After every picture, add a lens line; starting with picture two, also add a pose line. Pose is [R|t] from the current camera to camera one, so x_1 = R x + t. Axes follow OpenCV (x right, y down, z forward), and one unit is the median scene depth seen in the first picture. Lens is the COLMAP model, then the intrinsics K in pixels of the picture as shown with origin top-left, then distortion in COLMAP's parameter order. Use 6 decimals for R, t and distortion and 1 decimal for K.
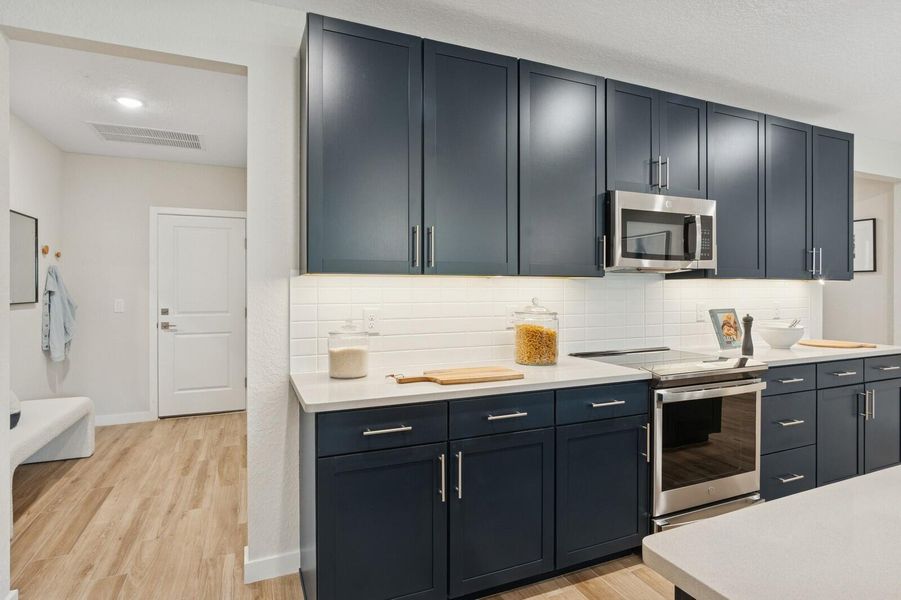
lens RADIAL K [[479.5, 0, 451.0], [0, 479.5, 286.2], [0, 0, 1]] dist [-0.007282, -0.001645]
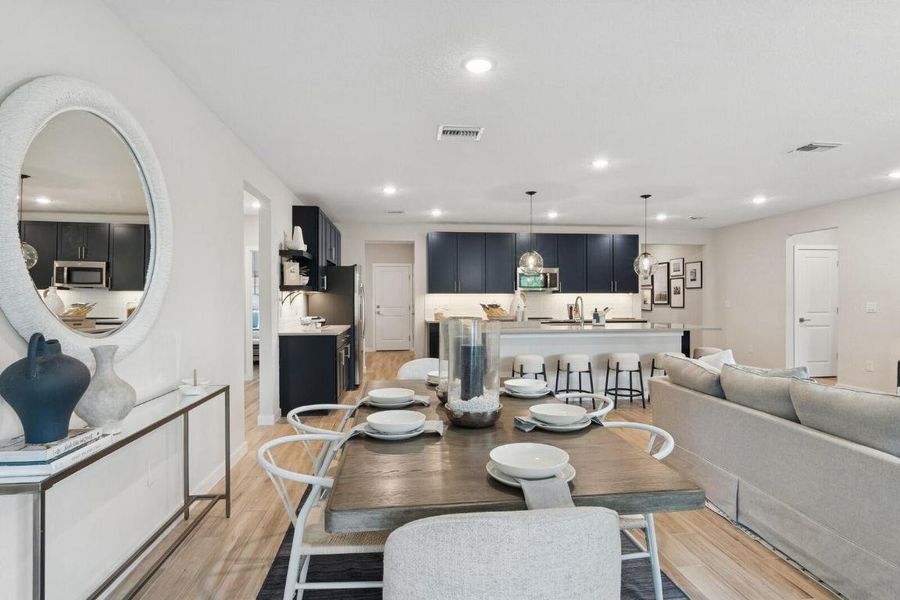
lens RADIAL K [[479.0, 0, 450.5], [0, 479.0, 286.2], [0, 0, 1]] dist [-0.007282, -0.001645]
pose [[0.957738, -0.008990, -0.287503, 0.770713], [0.004647, 0.999865, -0.015786, -0.018180], [0.287606, 0.013782, 0.957650, -2.096071]]
